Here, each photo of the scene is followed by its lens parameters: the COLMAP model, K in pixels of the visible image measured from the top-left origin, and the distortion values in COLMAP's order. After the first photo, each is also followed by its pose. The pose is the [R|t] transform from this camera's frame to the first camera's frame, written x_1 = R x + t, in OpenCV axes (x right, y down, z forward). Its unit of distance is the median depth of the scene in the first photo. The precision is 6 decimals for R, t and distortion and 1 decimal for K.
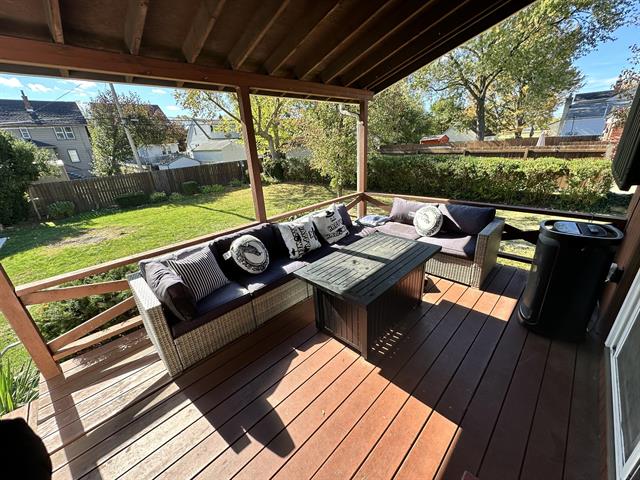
lens RADIAL K [[254.4, 0, 319.9], [0, 254.4, 241.7], [0, 0, 1]] dist [-0.002422, 0.000643]
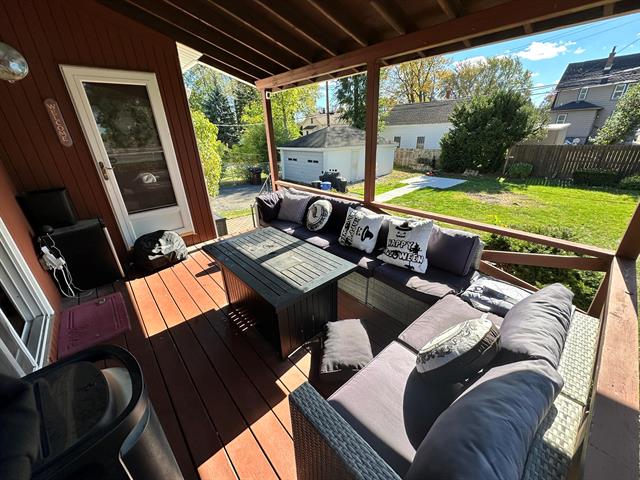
lens RADIAL K [[254.4, 0, 319.0], [0, 254.4, 239.8], [0, 0, 1]] dist [-0.002422, 0.000643]
pose [[-0.052711, 0.447209, -0.892875, 0.917266], [-0.332329, 0.835298, 0.437989, -0.408204], [0.941689, 0.319816, 0.104591, 0.946467]]
